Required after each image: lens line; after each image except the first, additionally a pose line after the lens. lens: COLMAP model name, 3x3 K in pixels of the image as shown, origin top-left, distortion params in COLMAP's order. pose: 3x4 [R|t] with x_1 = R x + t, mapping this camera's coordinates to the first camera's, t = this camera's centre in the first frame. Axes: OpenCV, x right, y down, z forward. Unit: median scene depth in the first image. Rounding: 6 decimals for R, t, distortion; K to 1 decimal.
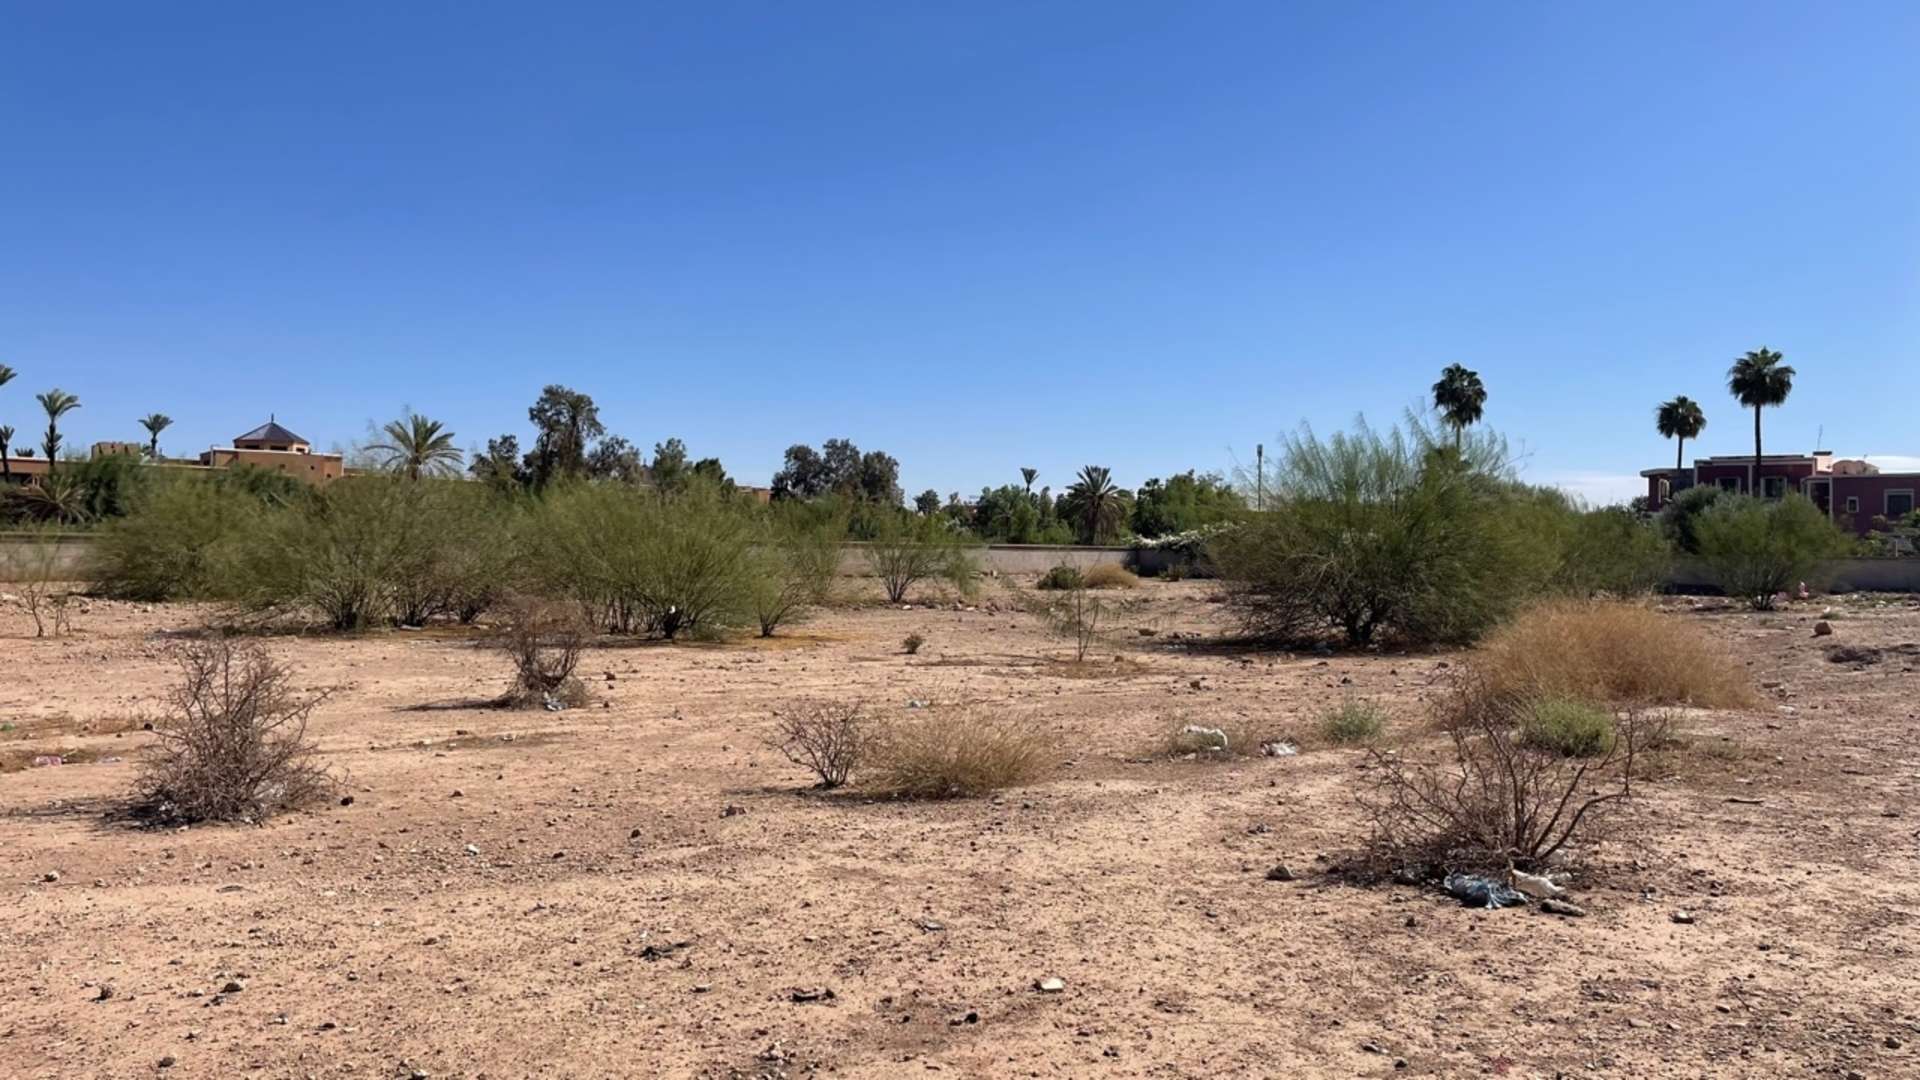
lens RADIAL K [[1456.7, 0, 974.2], [0, 1456.7, 540.6], [0, 0, 1]] dist [0.046026, -0.023346]
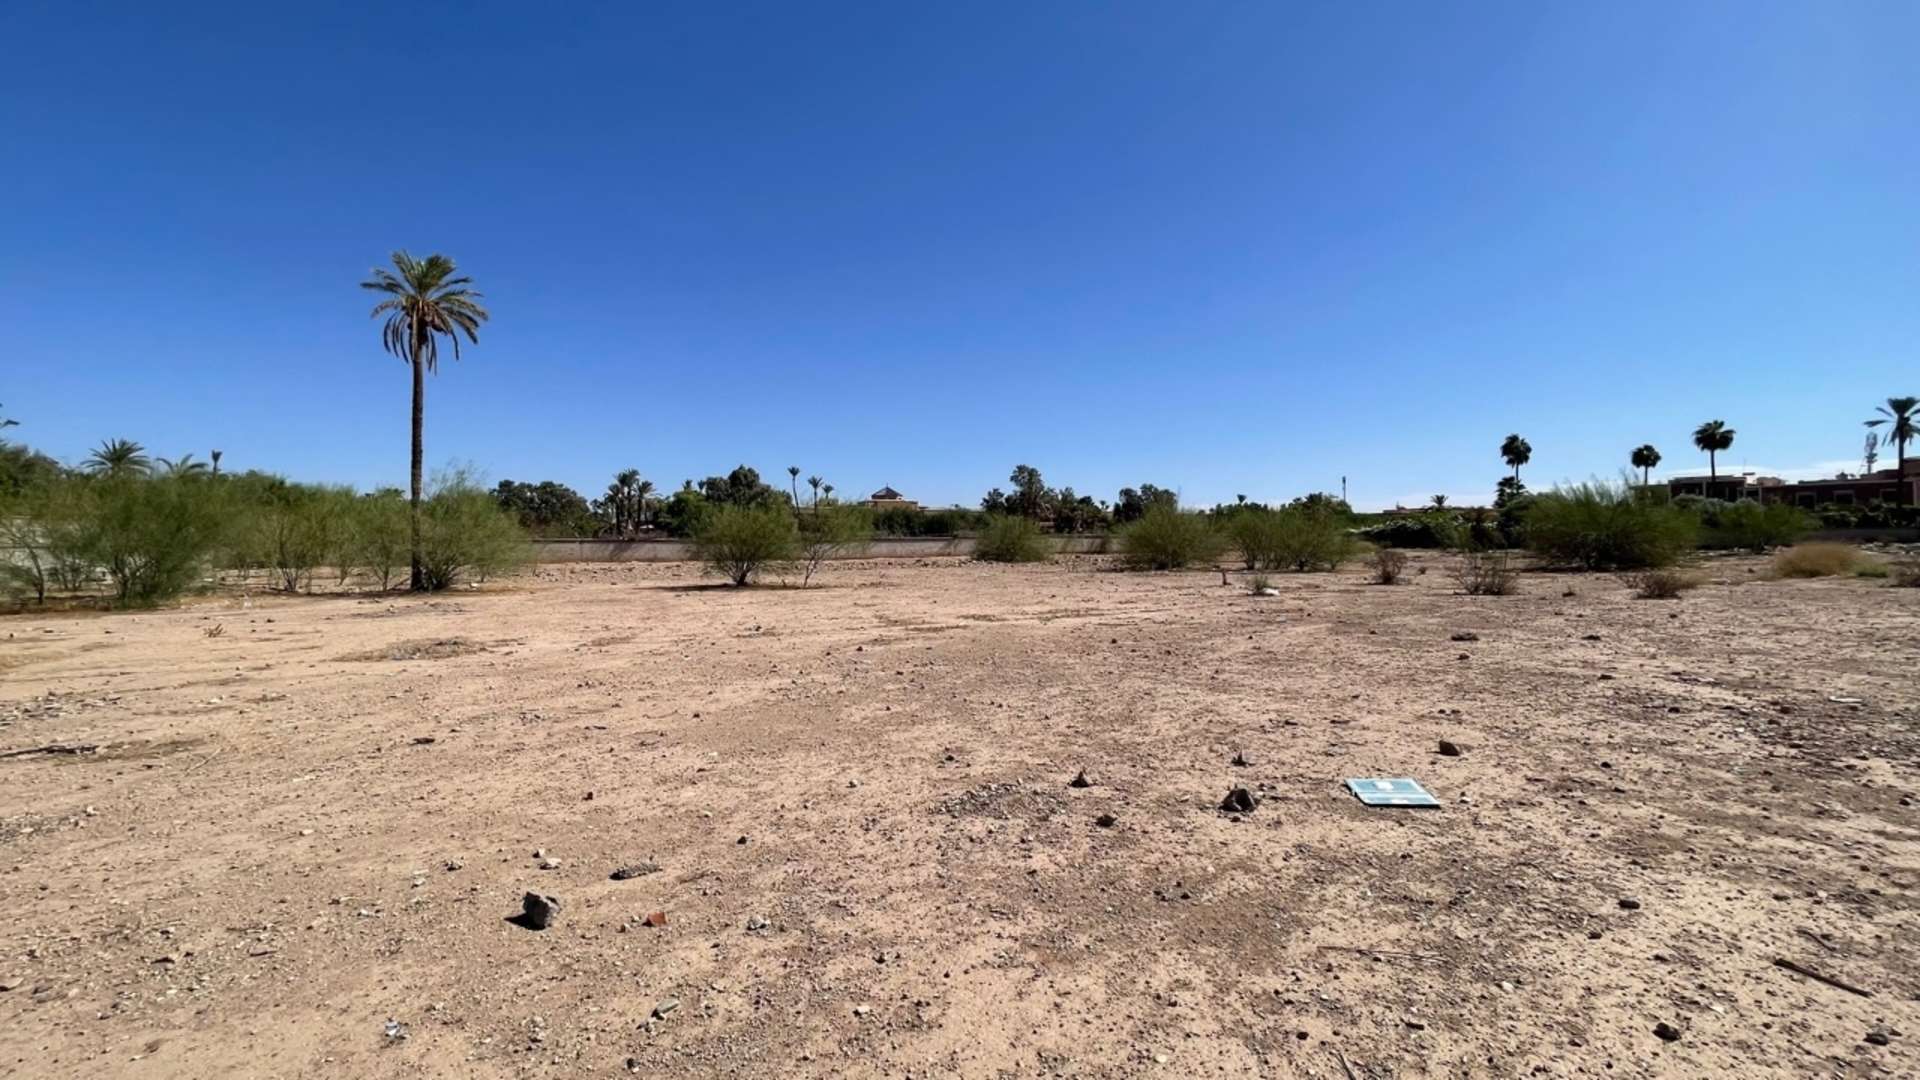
lens RADIAL K [[780.1, 0, 957.3], [0, 780.1, 530.3], [0, 0, 1]] dist [-0.002888, -0.000032]
pose [[0.974040, -0.025181, -0.224973, -0.123932], [0.023688, 0.999676, -0.009333, -0.001829], [0.225135, 0.003761, 0.974320, -0.125557]]
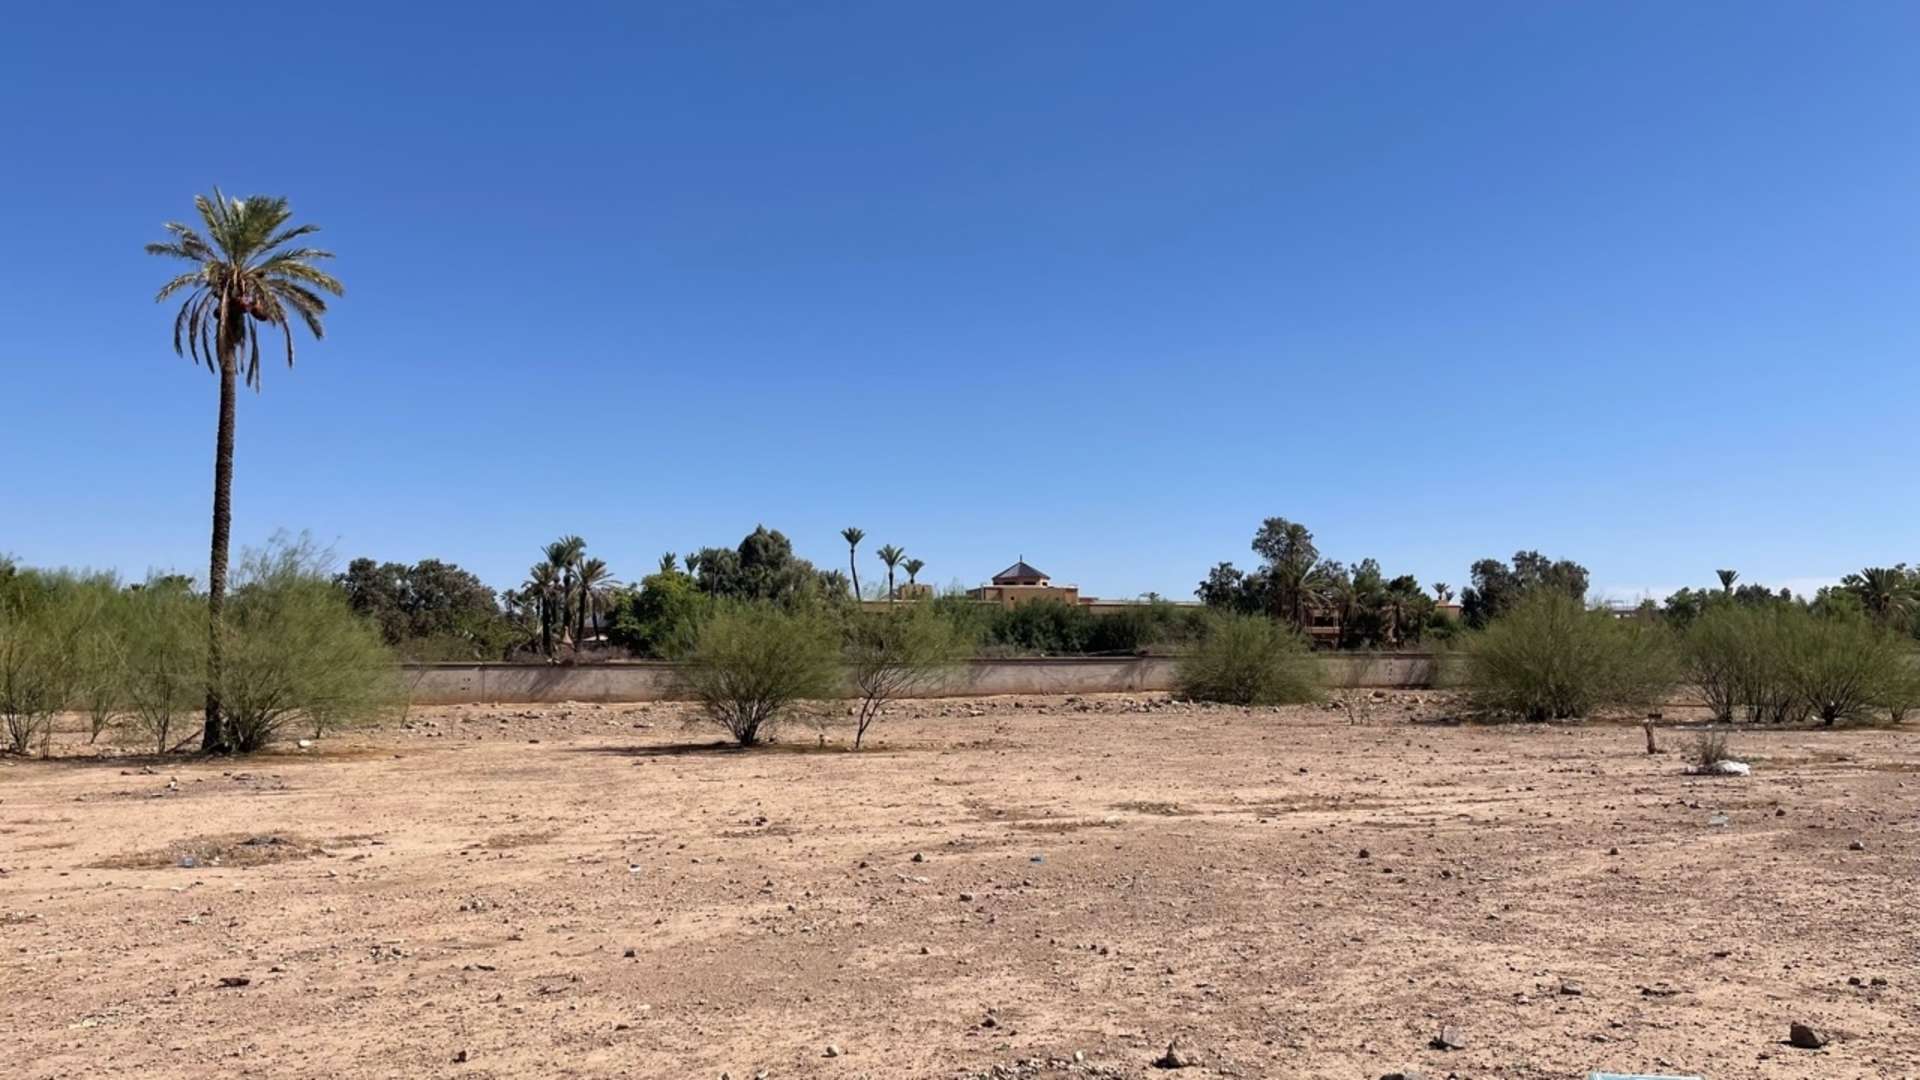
lens RADIAL K [[1456.7, 0, 952.8], [0, 1456.7, 533.6], [0, 0, 1]] dist [0.046026, -0.023346]
pose [[0.932651, -0.054685, -0.356613, -0.116227], [0.025370, 0.995940, -0.086374, -0.002637], [0.359888, 0.071509, 0.930251, -0.133942]]
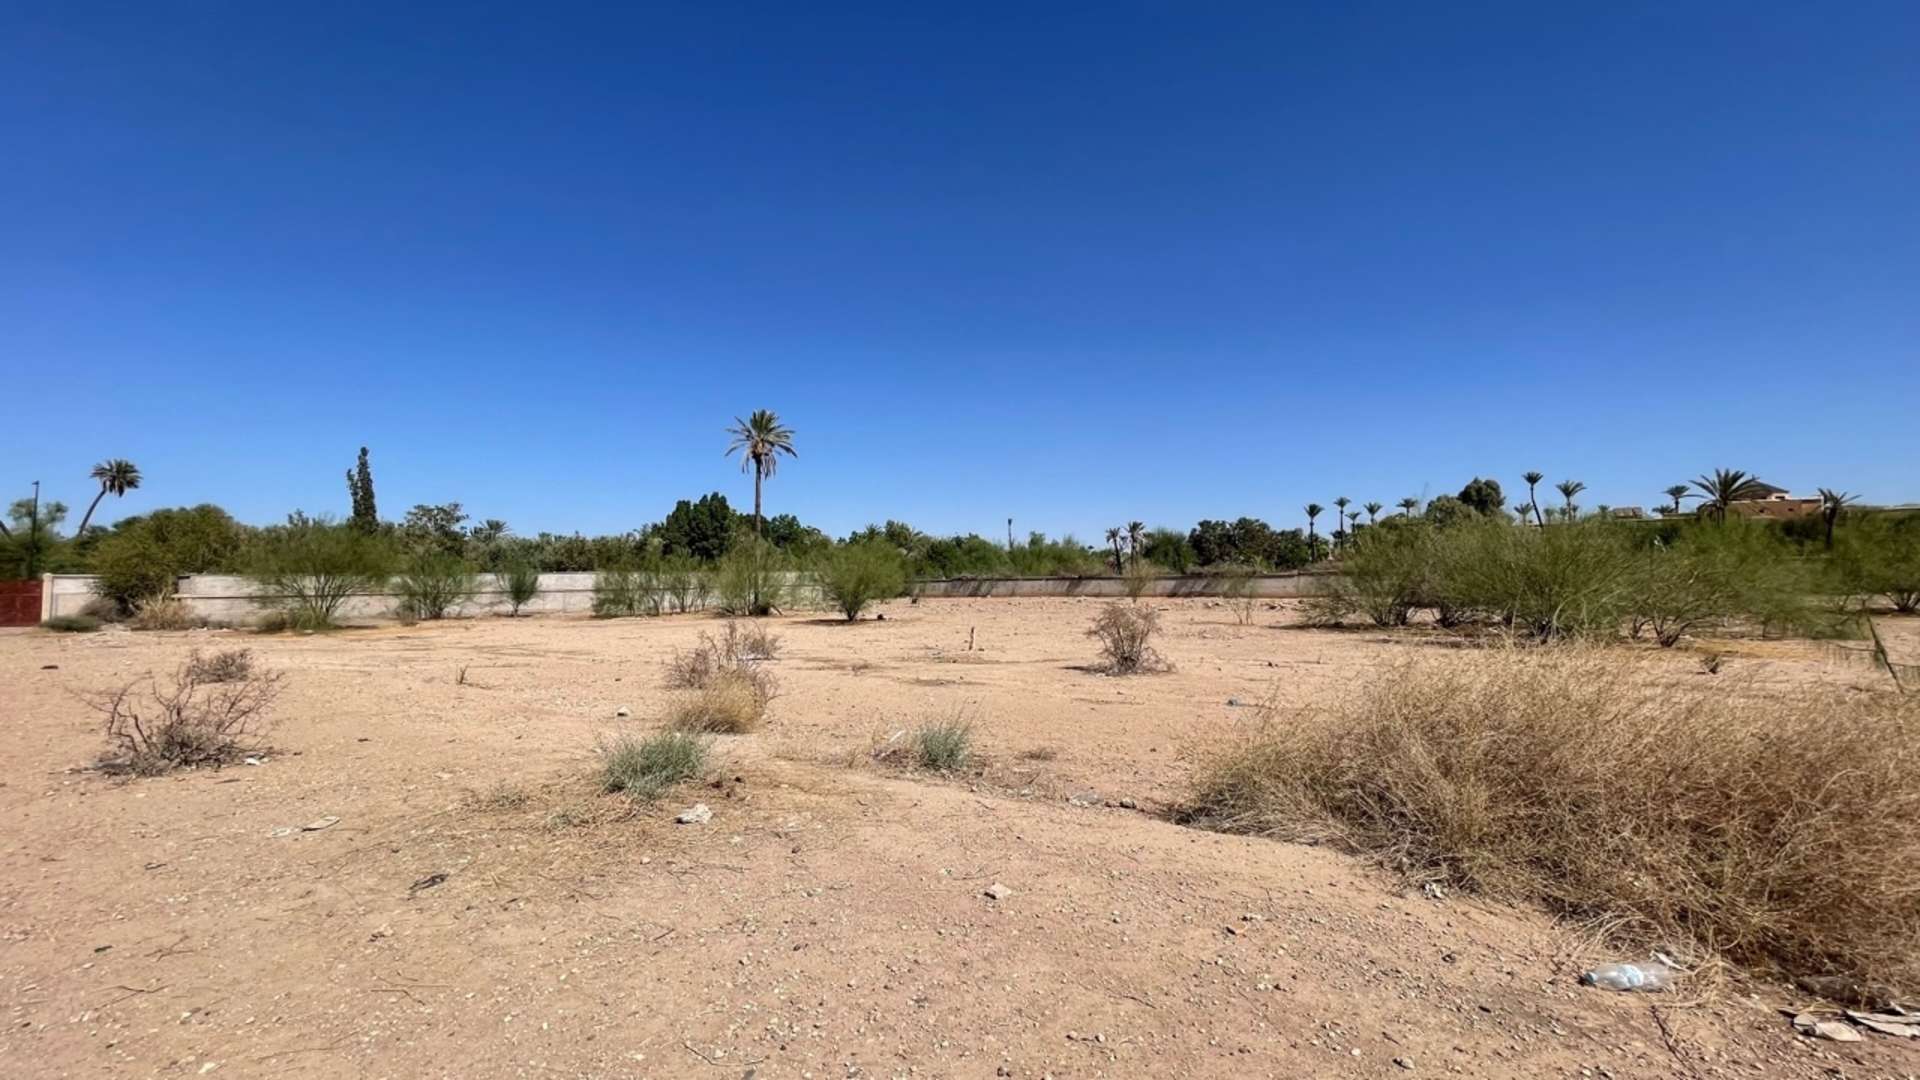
lens RADIAL K [[780.1, 0, 962.0], [0, 780.1, 544.3], [0, 0, 1]] dist [-0.002888, -0.000032]
pose [[0.251521, -0.066904, -0.965537, 0.069664], [0.033361, 0.997614, -0.060436, 0.001824], [0.967277, -0.017010, 0.253153, 0.077128]]
